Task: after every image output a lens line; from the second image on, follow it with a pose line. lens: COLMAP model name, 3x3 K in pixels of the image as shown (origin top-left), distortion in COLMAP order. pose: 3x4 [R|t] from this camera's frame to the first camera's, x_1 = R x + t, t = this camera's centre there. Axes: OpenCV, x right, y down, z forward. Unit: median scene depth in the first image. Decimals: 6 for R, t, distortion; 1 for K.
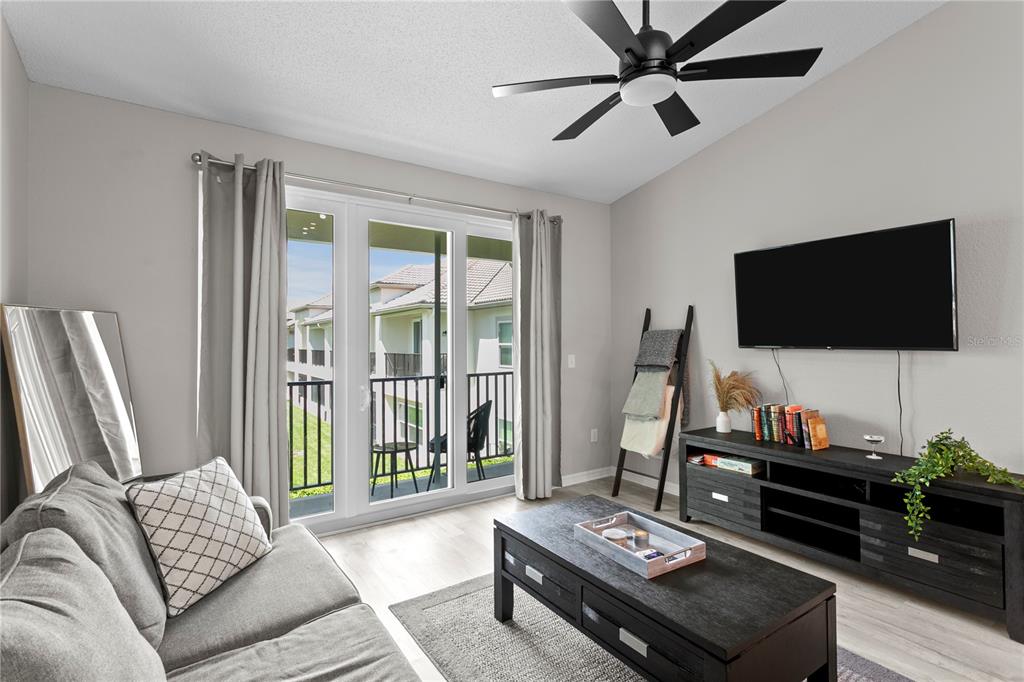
lens RADIAL K [[485.9, 0, 516.0], [0, 485.9, 337.5], [0, 0, 1]] dist [0.001997, 0.002116]
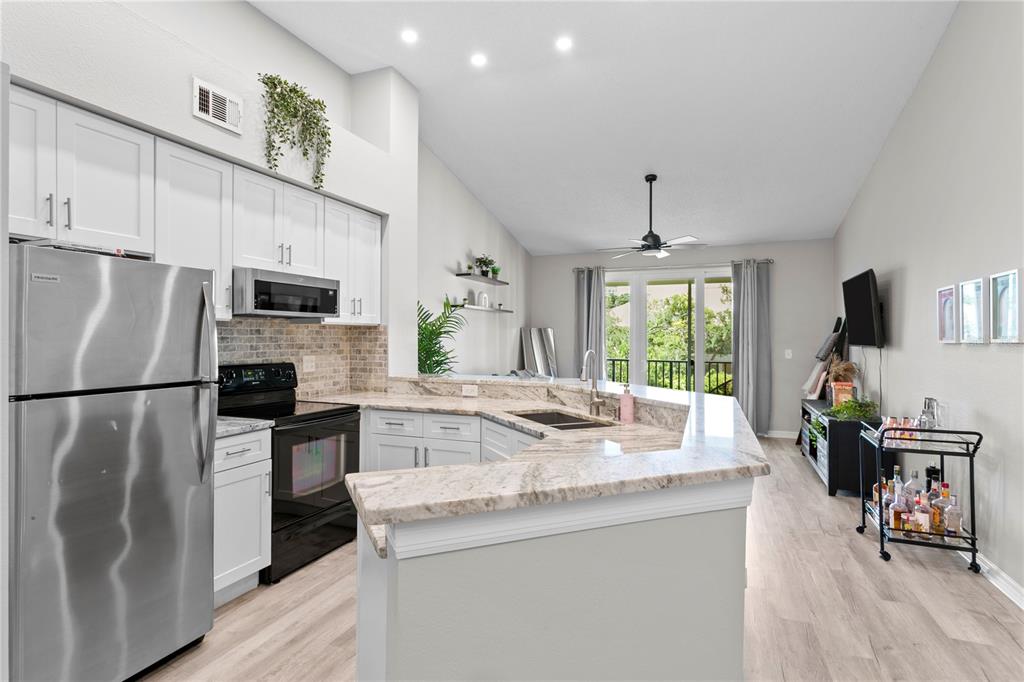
lens RADIAL K [[526.8, 0, 497.5], [0, 526.8, 331.9], [0, 0, 1]] dist [-0.007345, 0.003363]
pose [[0.540204, -0.004504, -0.841522, 1.087184], [0.002892, 0.999990, -0.003496, -0.015039], [0.841529, -0.000545, 0.540212, -0.643771]]
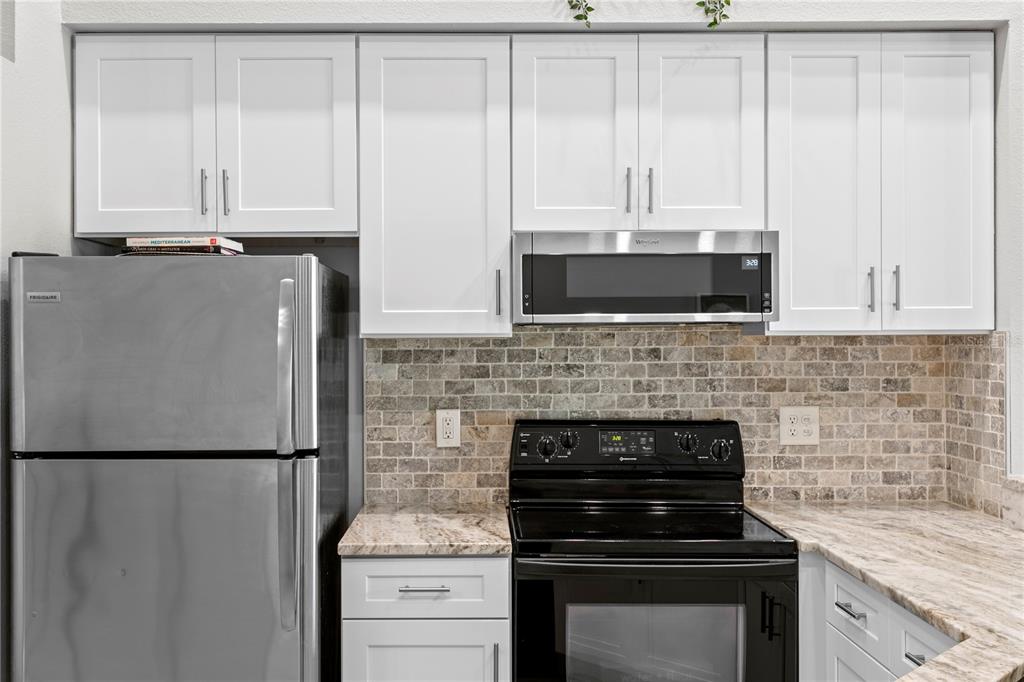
lens RADIAL K [[1026.1, 0, 503.2], [0, 1026.1, 336.0], [0, 0, 1]] dist [0.014963, 0.000000]
pose [[-0.557855, 0.004350, -0.829927, 0.899835], [0.011732, 0.999928, -0.002644, -0.032289], [0.829855, -0.011211, -0.557866, -0.163476]]
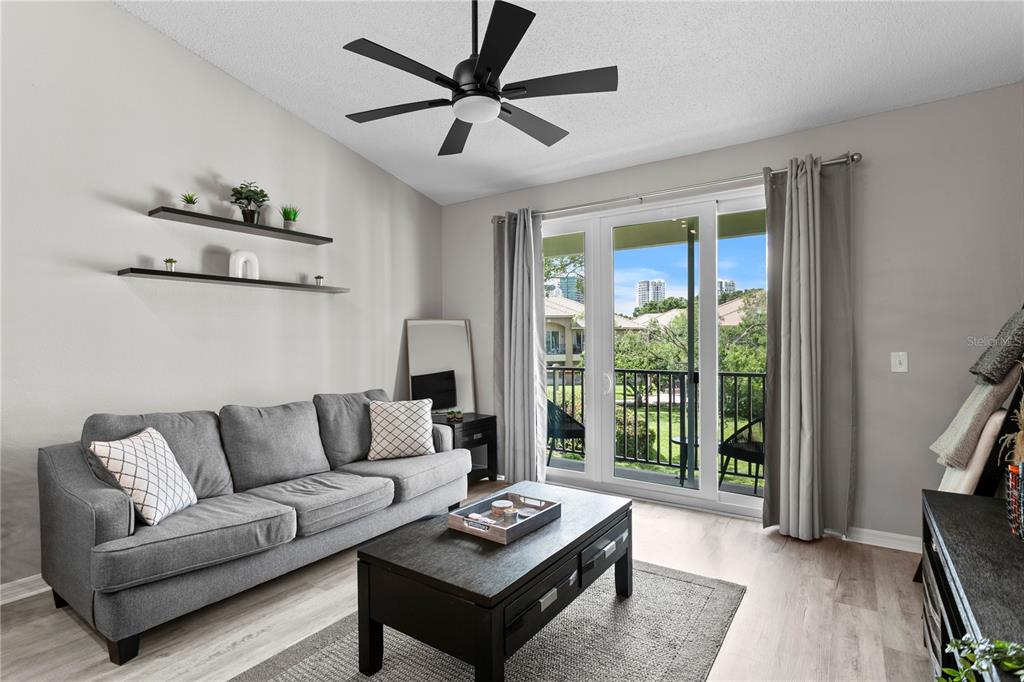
lens RADIAL K [[501.3, 0, 490.9], [0, 501.3, 338.1], [0, 0, 1]] dist [-0.023727, 0.000335]
pose [[0.334730, -0.003268, -0.942308, 0.626711], [0.015041, 0.999885, 0.001875, 0.008578], [0.942194, -0.014801, 0.334741, 0.296284]]
